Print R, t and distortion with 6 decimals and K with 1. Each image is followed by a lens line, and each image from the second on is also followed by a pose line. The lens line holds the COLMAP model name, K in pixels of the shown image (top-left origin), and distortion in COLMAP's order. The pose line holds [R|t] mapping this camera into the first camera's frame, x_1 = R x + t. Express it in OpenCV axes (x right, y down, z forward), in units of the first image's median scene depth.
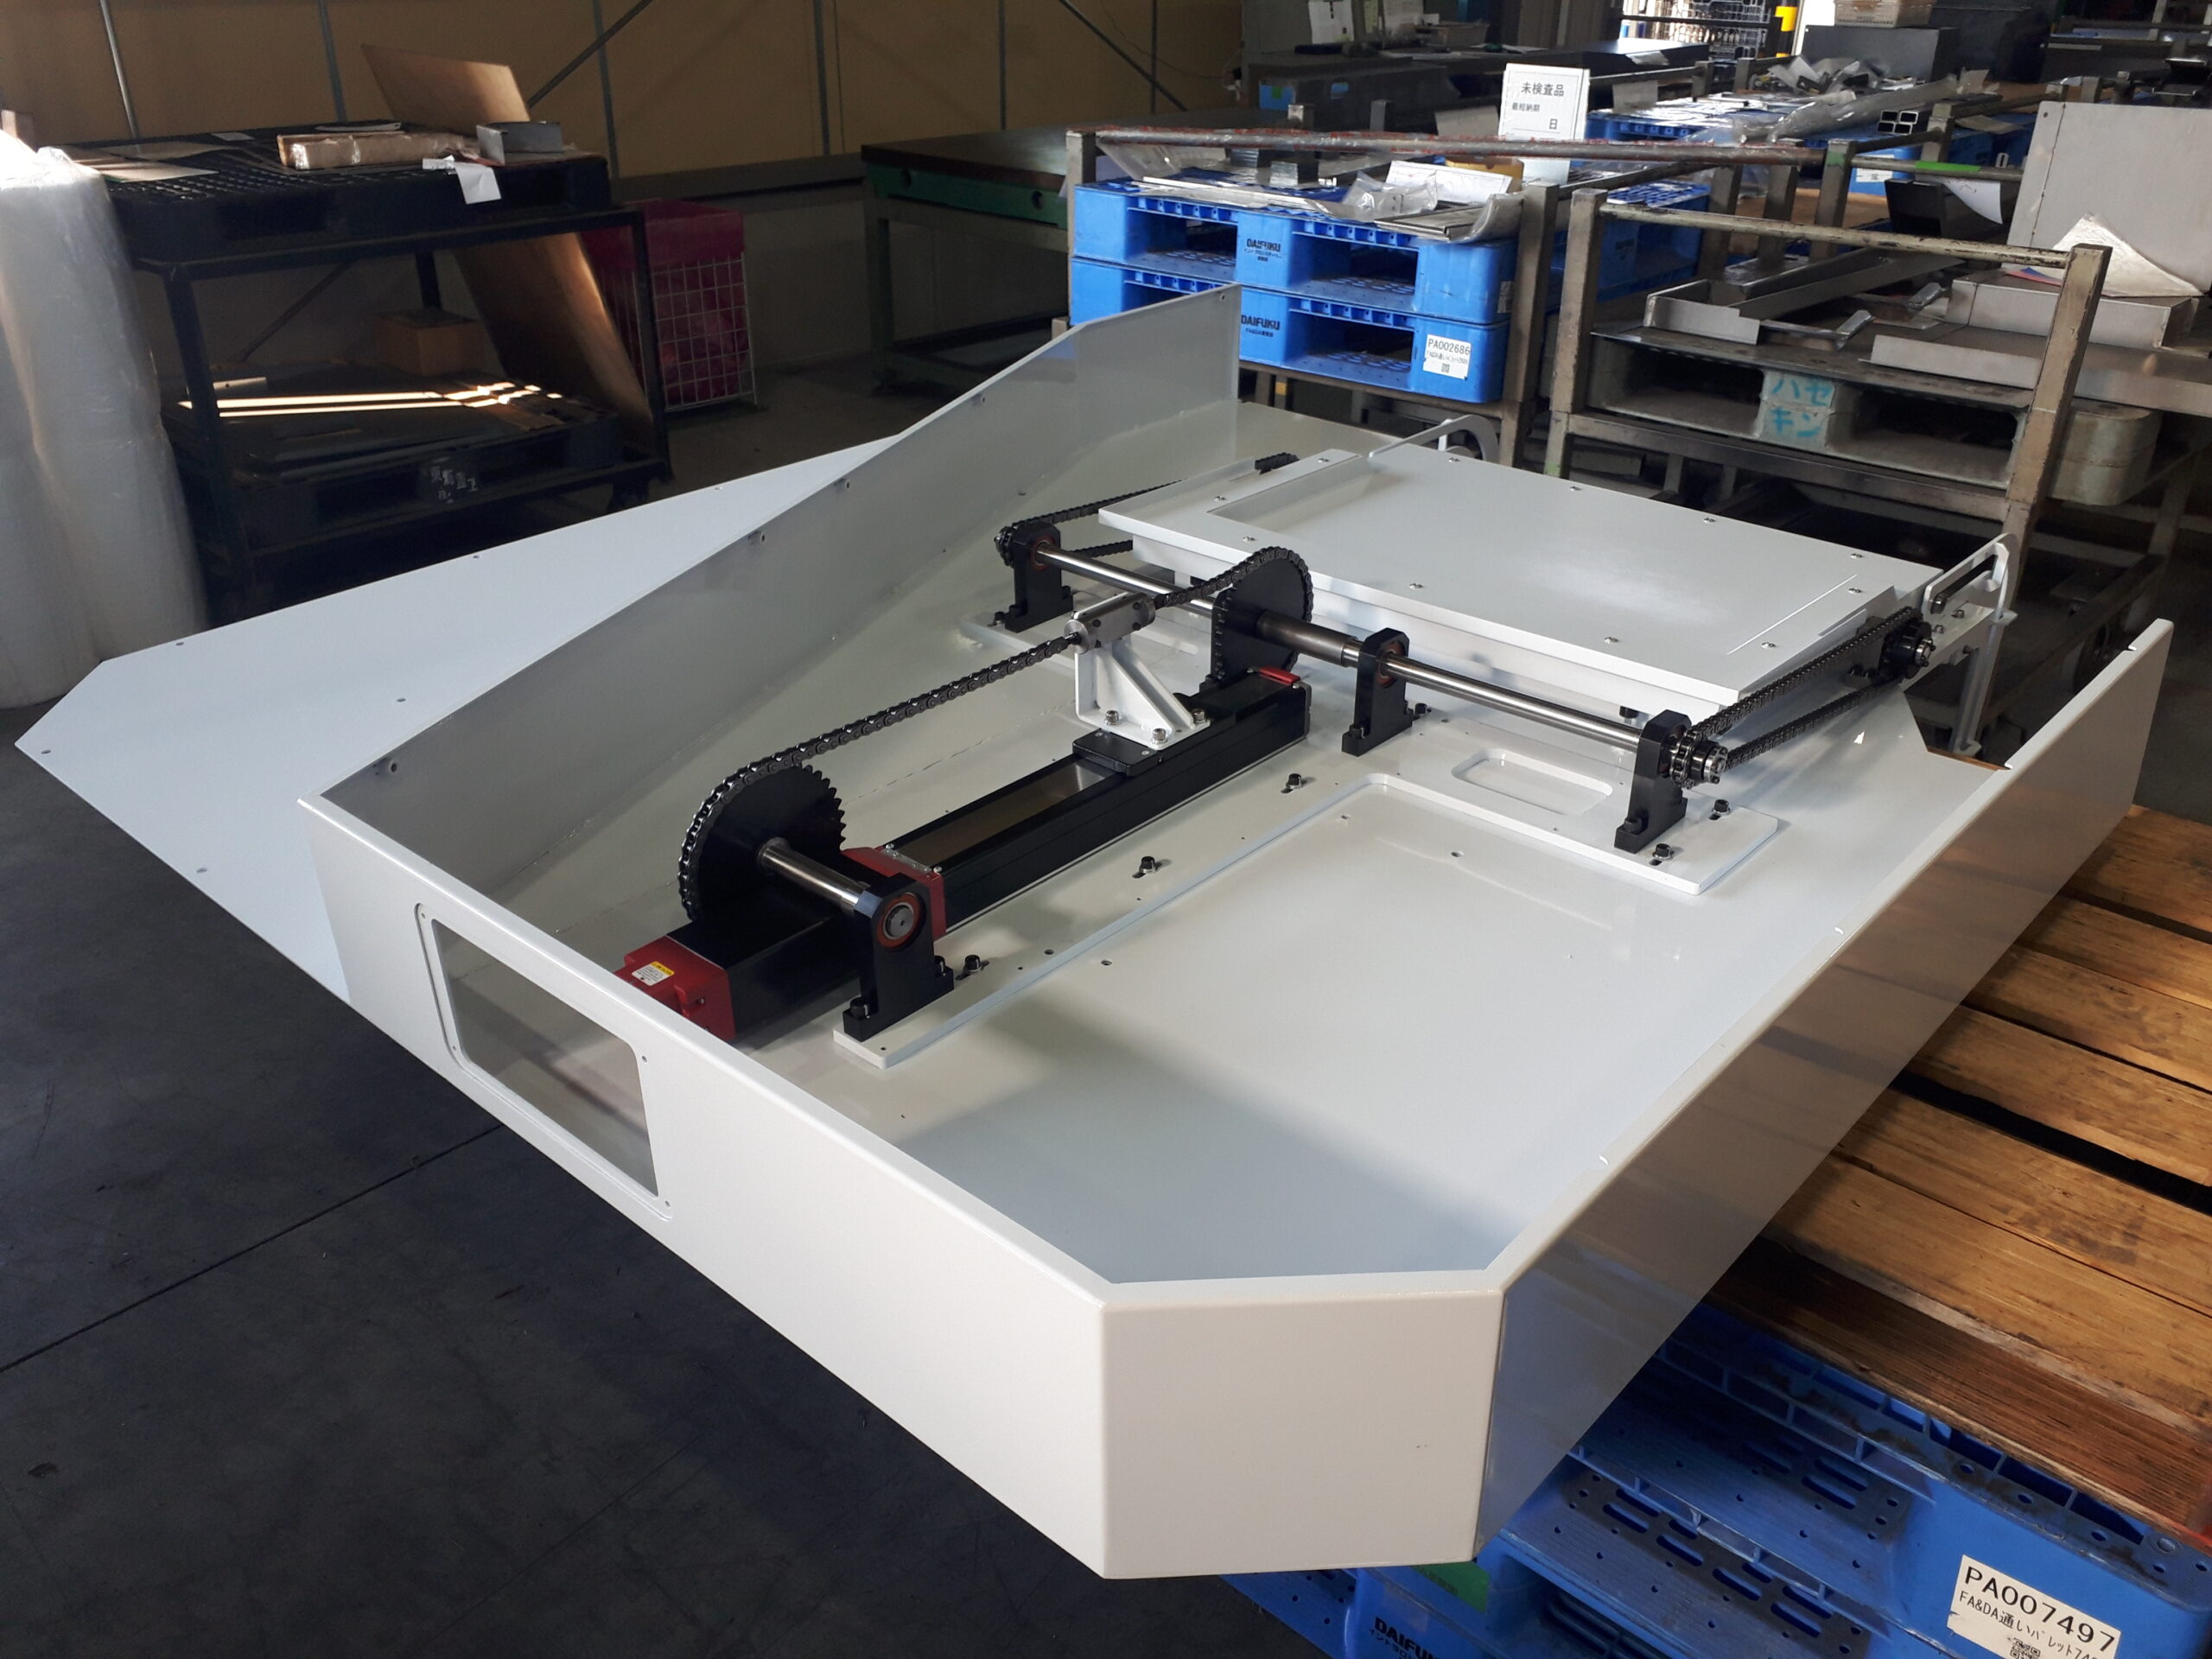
lens RADIAL K [[1803.5, 0, 1132.0], [0, 1803.5, 832.0], [0, 0, 1]] dist [0.105146, -0.147568]
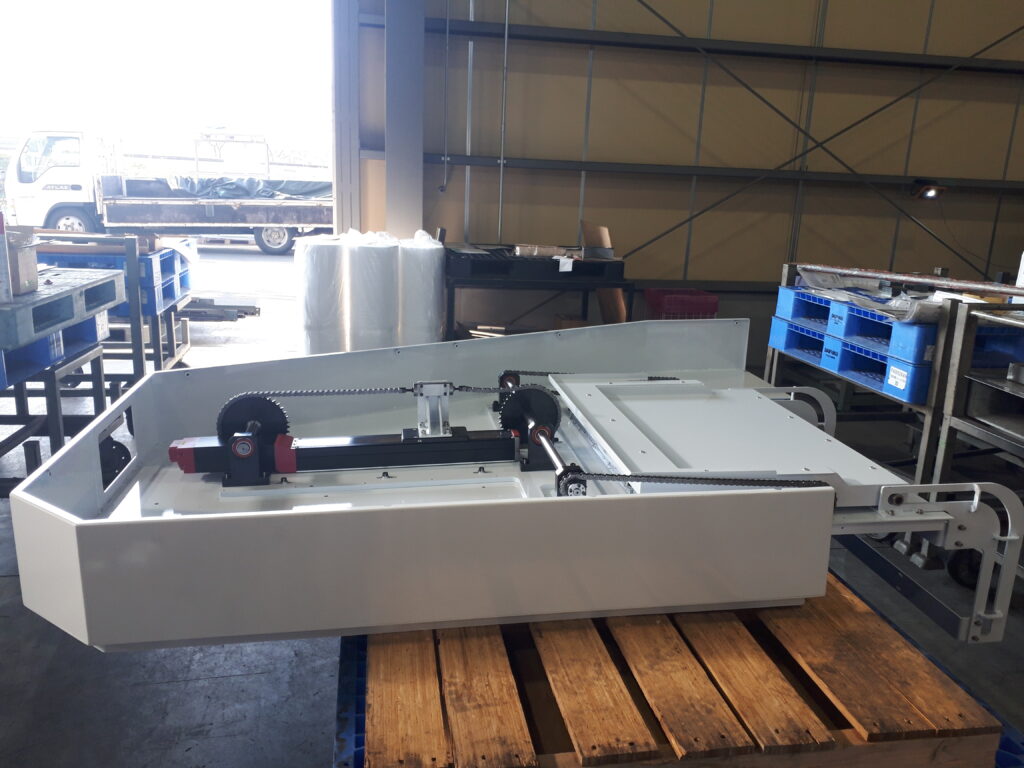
lens RADIAL K [[834.9, 0, 524.0], [0, 834.9, 385.2], [0, 0, 1]] dist [0.105146, -0.147568]
pose [[0.780368, 0.173416, -0.600793, 0.402864], [-0.316304, 0.938268, -0.140020, 0.001033], [0.539423, 0.299301, 0.787047, 0.066631]]
